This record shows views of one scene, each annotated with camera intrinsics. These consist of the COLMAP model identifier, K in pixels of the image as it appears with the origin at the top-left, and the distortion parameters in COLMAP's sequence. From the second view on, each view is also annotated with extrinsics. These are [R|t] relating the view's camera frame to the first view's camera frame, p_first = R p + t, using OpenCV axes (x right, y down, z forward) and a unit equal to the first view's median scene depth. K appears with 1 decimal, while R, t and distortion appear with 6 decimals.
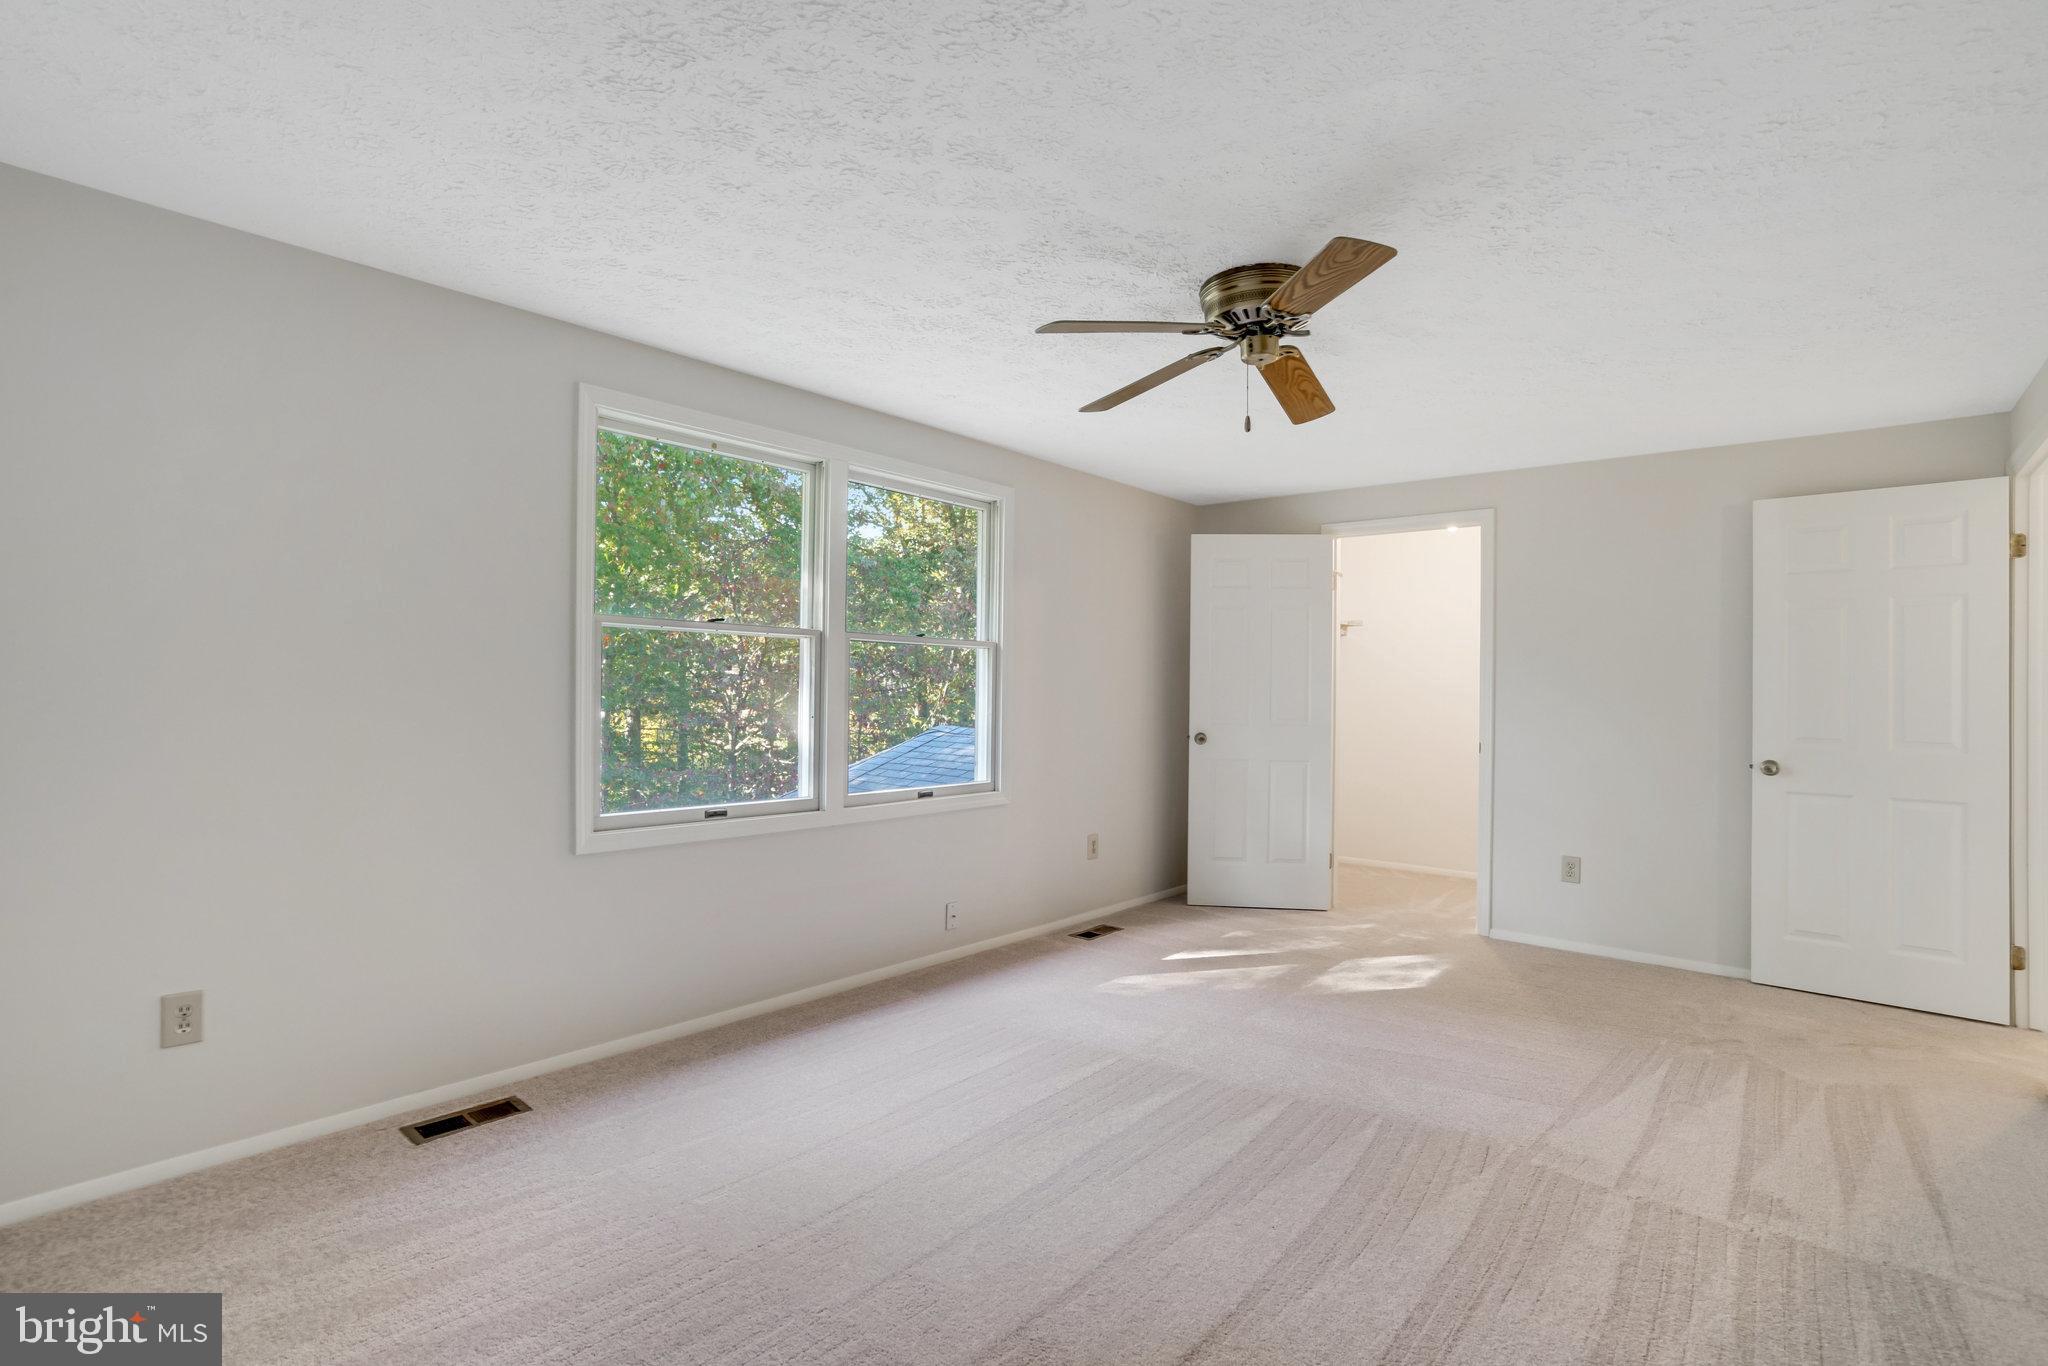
lens RADIAL K [[966.6, 0, 1021.1], [0, 966.6, 680.2], [0, 0, 1]] dist [-0.011532, 0.001313]
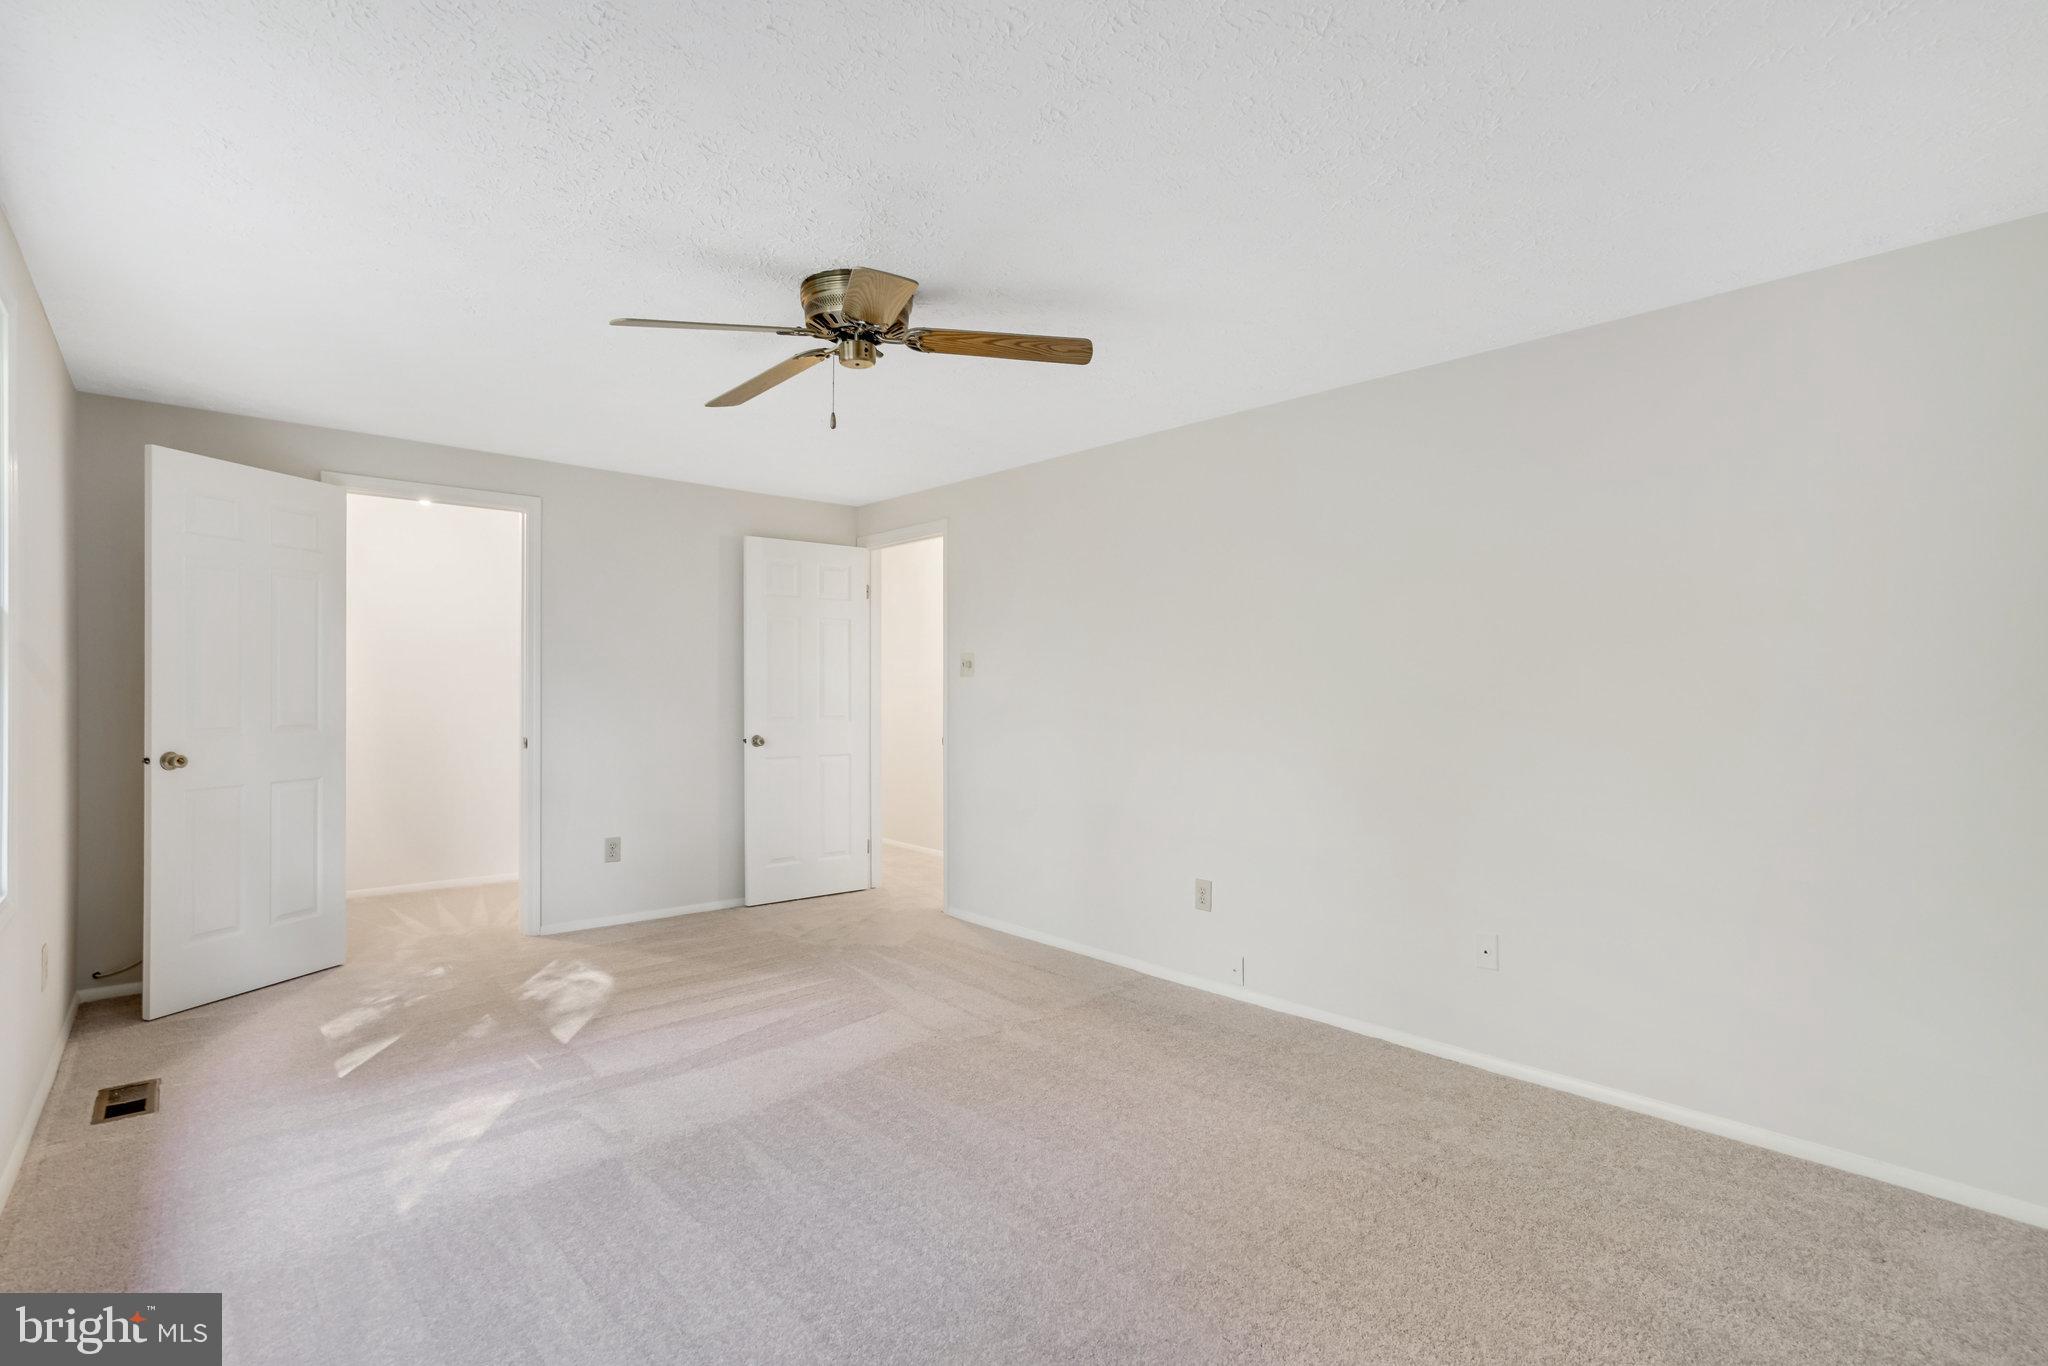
lens RADIAL K [[966.6, 0, 1017.6], [0, 966.6, 674.0], [0, 0, 1]] dist [-0.011532, 0.001313]
pose [[0.150258, -0.000305, 0.988647, -0.478129], [-0.011431, 0.999933, 0.002046, -0.008420], [-0.988581, -0.011609, 0.150244, 0.436820]]
